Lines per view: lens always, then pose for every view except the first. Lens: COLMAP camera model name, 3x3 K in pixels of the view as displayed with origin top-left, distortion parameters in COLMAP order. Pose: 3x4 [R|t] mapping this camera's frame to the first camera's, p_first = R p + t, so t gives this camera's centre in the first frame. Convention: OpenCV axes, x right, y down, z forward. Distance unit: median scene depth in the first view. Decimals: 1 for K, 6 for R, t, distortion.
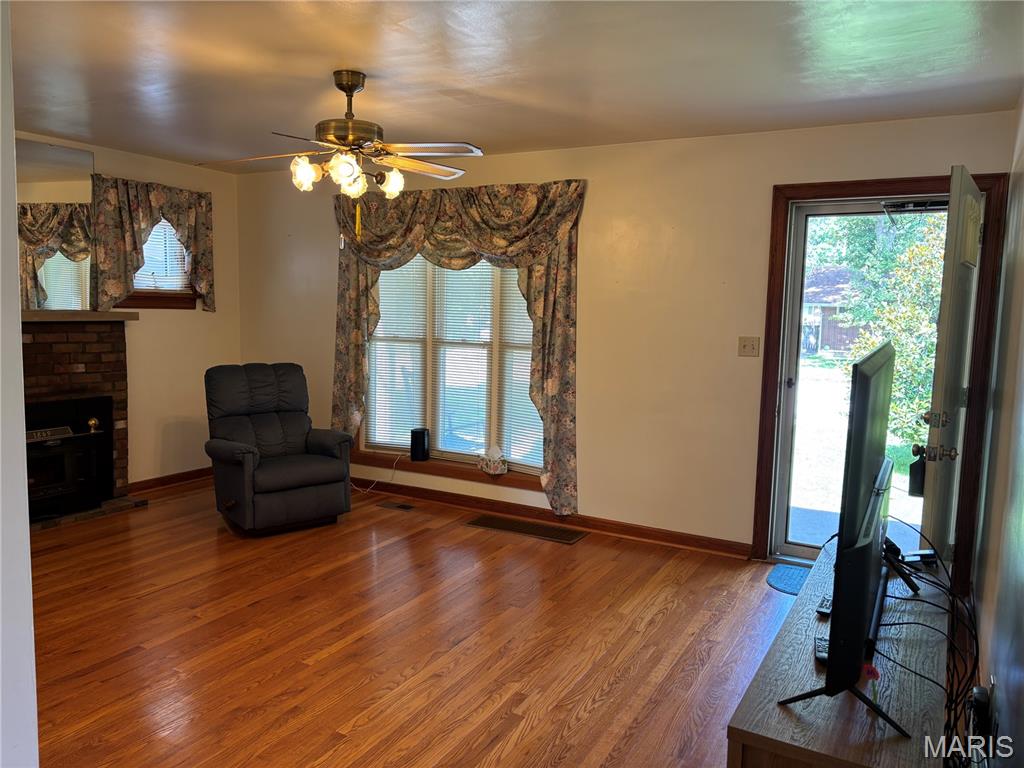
lens RADIAL K [[775.0, 0, 512.0], [0, 775.0, 384.0], [0, 0, 1]] dist [0.066072, -0.093743]
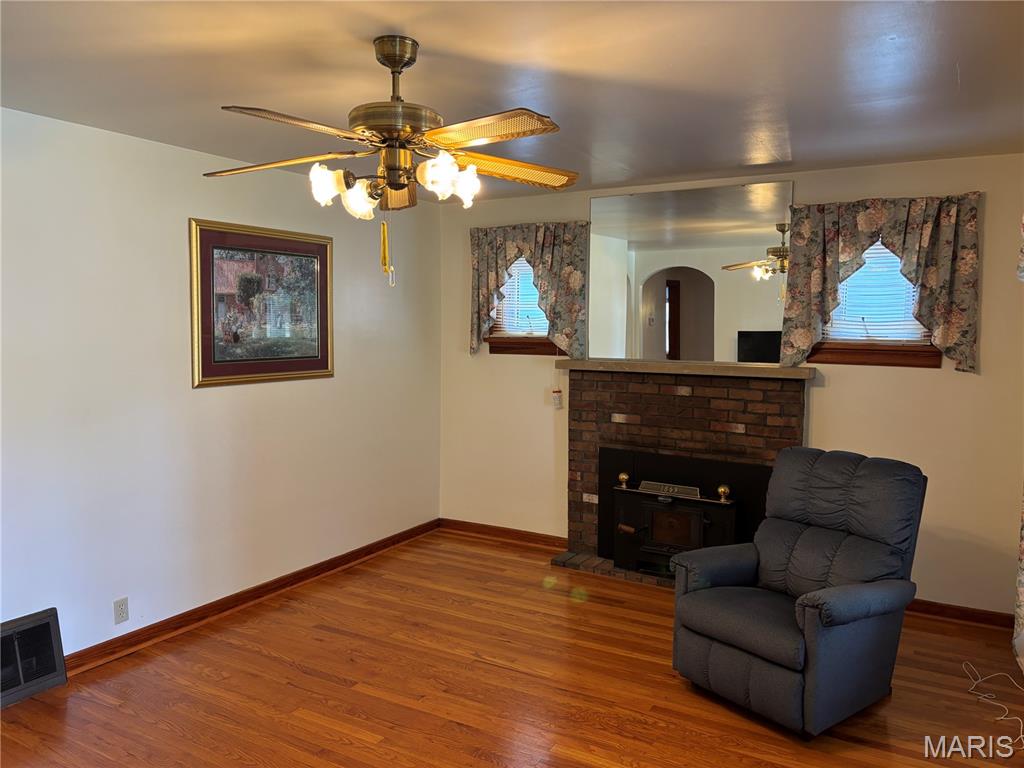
lens RADIAL K [[775.0, 0, 512.0], [0, 775.0, 384.0], [0, 0, 1]] dist [0.066072, -0.093743]
pose [[-0.028393, 0.050655, -0.998313, 0.332940], [-0.117261, 0.991651, 0.053652, -0.086247], [0.992695, 0.118586, -0.022216, 0.743205]]
